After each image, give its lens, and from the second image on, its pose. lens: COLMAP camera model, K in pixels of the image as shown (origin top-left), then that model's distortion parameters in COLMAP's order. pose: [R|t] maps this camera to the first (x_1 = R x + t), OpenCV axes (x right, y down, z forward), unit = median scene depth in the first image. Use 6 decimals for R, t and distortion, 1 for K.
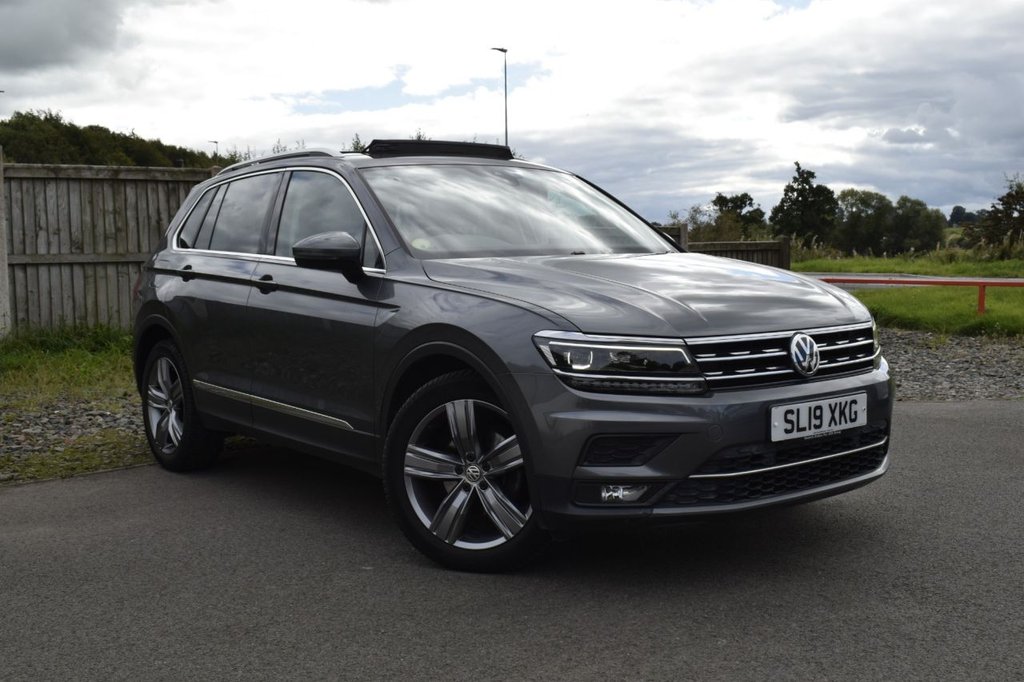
lens RADIAL K [[1147.6, 0, 512.0], [0, 1147.6, 341.0], [0, 0, 1]] dist [-0.006056, -0.024748]
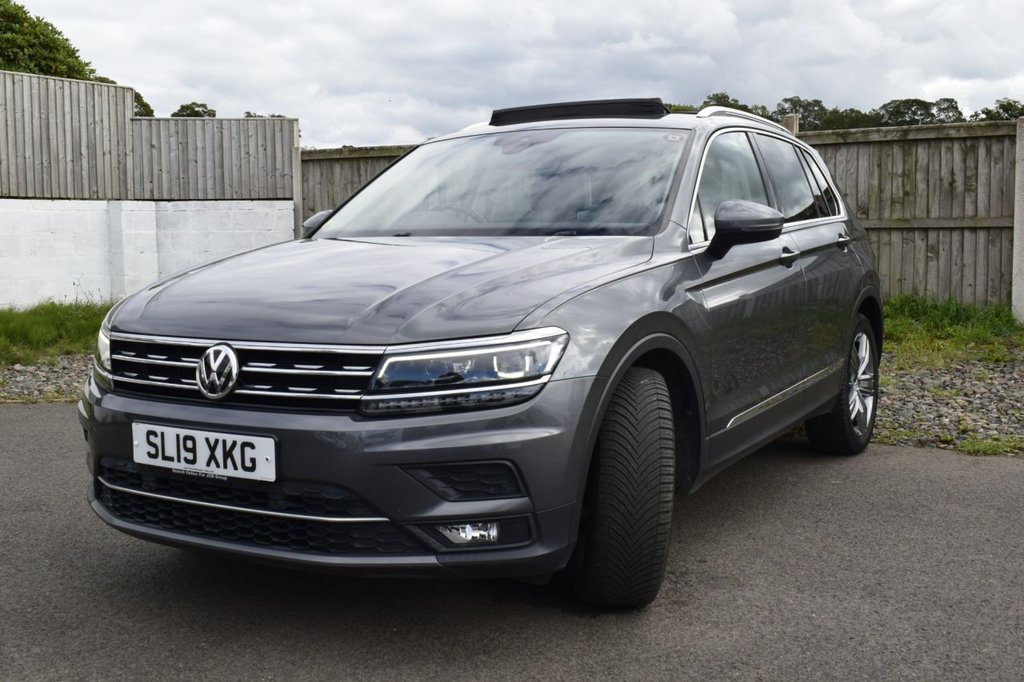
lens RADIAL K [[1147.6, 0, 512.0], [0, 1147.6, 341.0], [0, 0, 1]] dist [-0.006056, -0.024748]
pose [[0.351176, 0.106016, -0.930288, 1.056302], [-0.067533, 0.993849, 0.087767, -0.092259], [0.933871, 0.032003, 0.356175, 0.899777]]
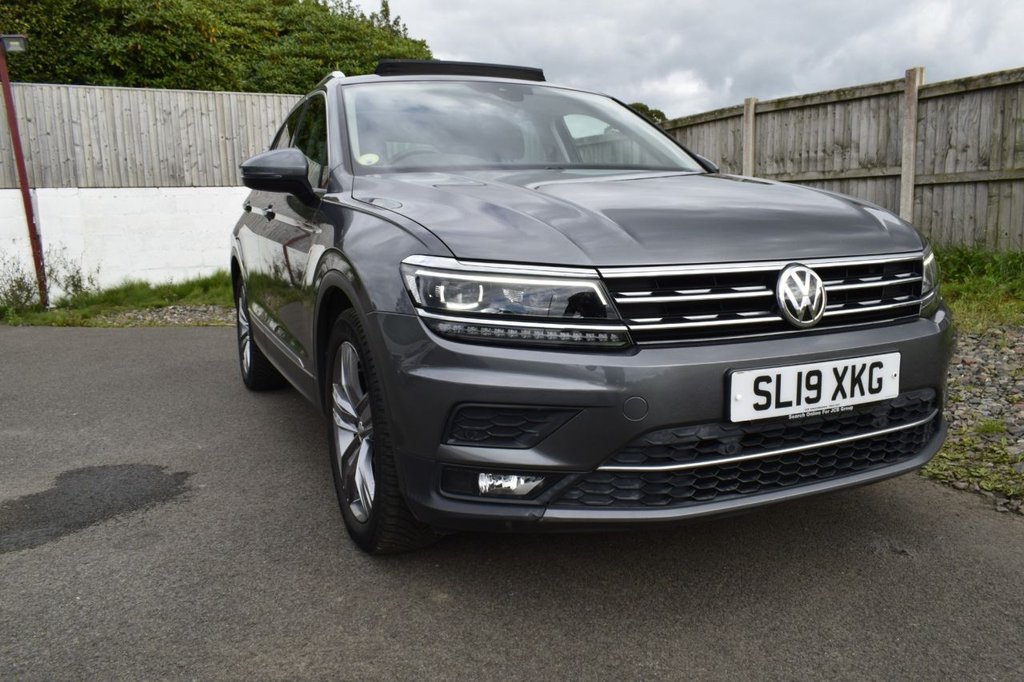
lens RADIAL K [[798.3, 0, 512.0], [0, 798.3, 341.0], [0, 0, 1]] dist [-0.006190, 0.001933]
pose [[0.970985, 0.031996, -0.236992, 0.198609], [-0.014117, 0.996950, 0.076759, 0.004642], [0.238725, -0.071186, 0.968475, 0.482757]]
